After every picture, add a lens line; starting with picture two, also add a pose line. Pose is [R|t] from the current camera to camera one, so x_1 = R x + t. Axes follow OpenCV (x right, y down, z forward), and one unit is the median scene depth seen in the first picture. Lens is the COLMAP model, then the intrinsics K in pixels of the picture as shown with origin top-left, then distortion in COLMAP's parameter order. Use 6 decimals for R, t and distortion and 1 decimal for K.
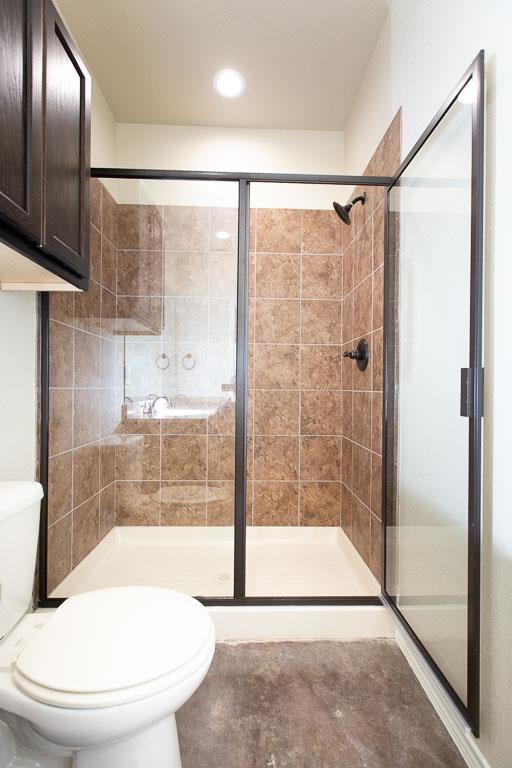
lens RADIAL K [[339.1, 0, 256.0], [0, 339.1, 384.0], [0, 0, 1]] dist [-0.000034, 0.000312]
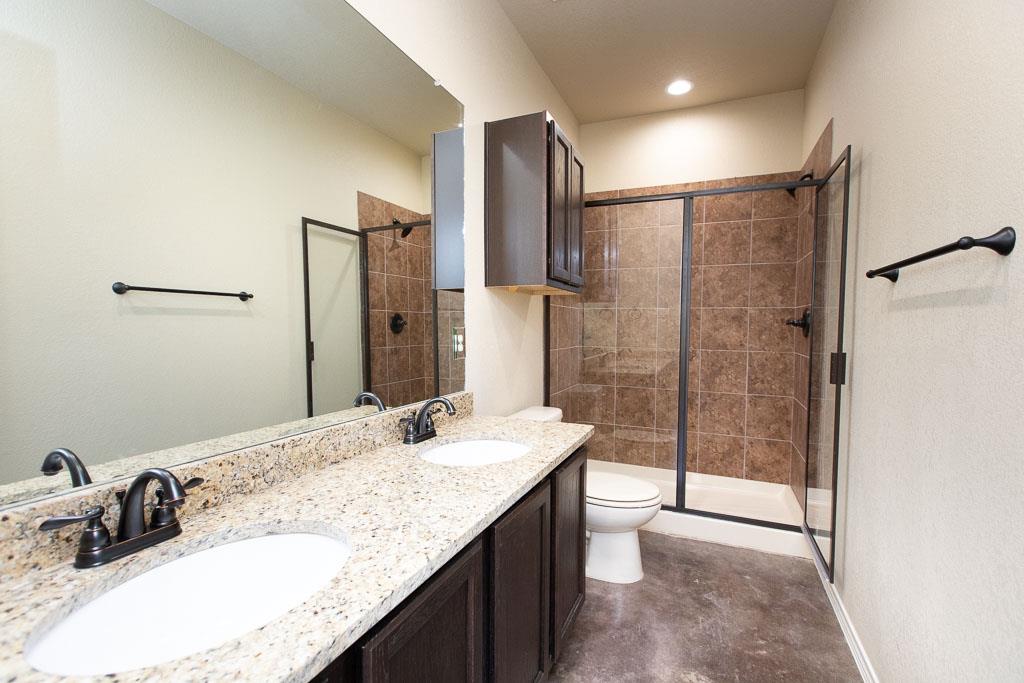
lens RADIAL K [[452.2, 0, 515.9], [0, 452.2, 343.7], [0, 0, 1]] dist [-0.000034, 0.000312]
pose [[0.907519, 0.016347, -0.419692, 0.065519], [0.003546, 0.998909, 0.046575, -0.073373], [0.419996, -0.043756, 0.906471, -0.571566]]
